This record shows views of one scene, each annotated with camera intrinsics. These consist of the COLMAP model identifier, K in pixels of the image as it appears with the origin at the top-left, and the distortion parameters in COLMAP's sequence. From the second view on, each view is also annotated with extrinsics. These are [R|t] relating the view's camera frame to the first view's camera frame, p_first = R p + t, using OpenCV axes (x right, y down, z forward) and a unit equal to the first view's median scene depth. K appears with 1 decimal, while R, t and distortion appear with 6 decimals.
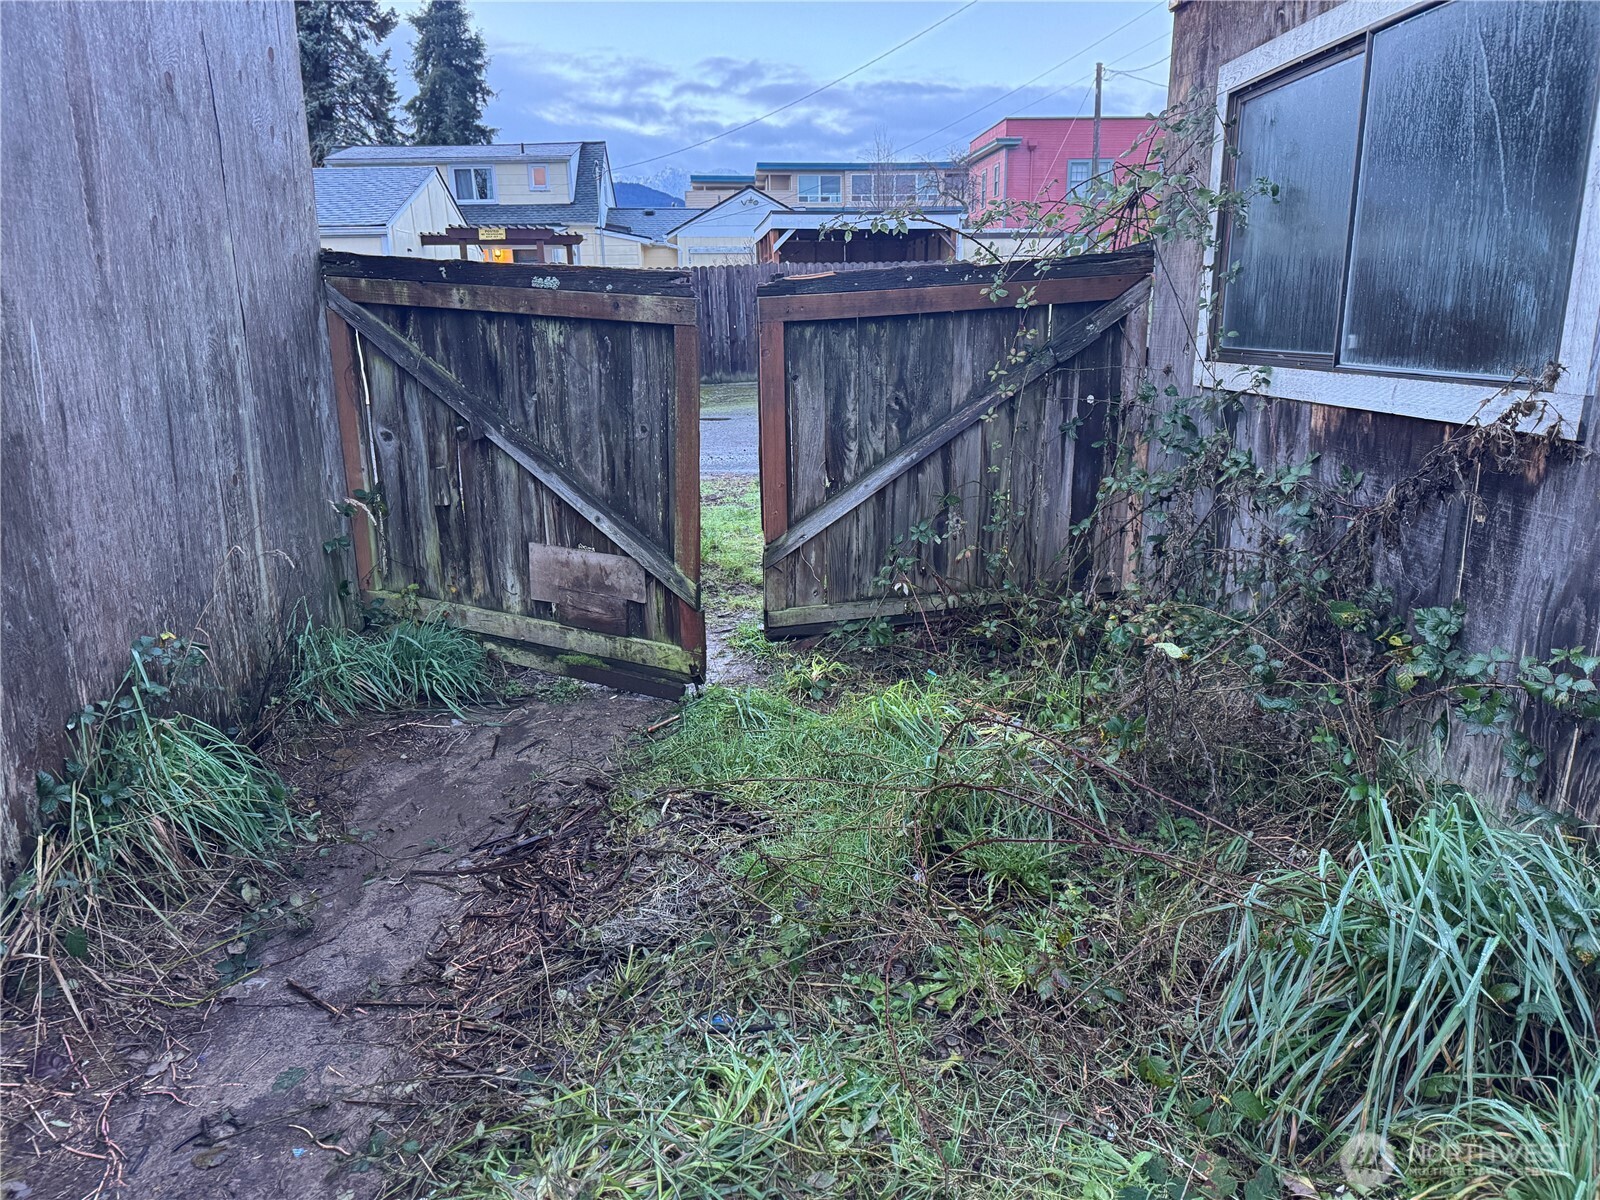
lens RADIAL K [[1112.2, 0, 804.7], [0, 1112.2, 604.4], [0, 0, 1]] dist [0.070025, -0.106102]
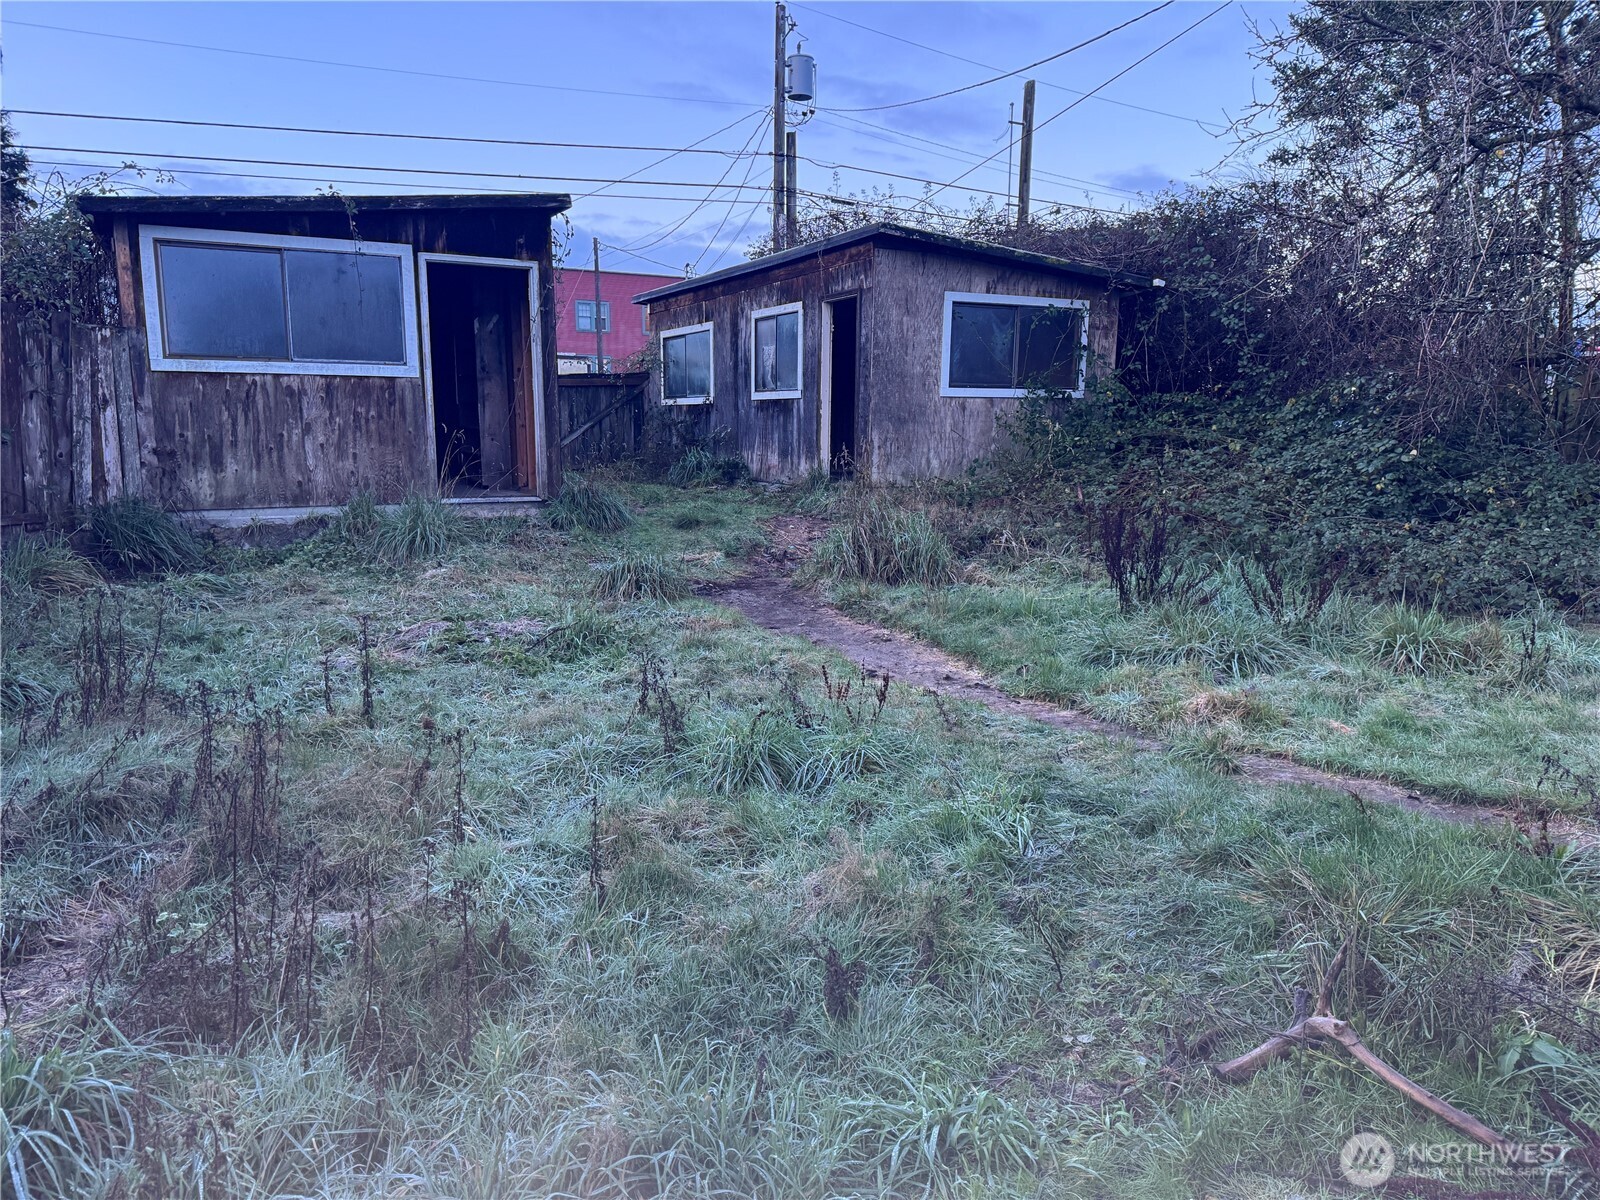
lens RADIAL K [[1112.2, 0, 804.7], [0, 1112.2, 604.4], [0, 0, 1]] dist [0.070025, -0.106102]
pose [[0.909522, -0.045500, 0.413157, -0.838170], [0.084959, 0.993355, -0.077633, 0.831870], [-0.406880, 0.105710, 0.907345, -2.654431]]
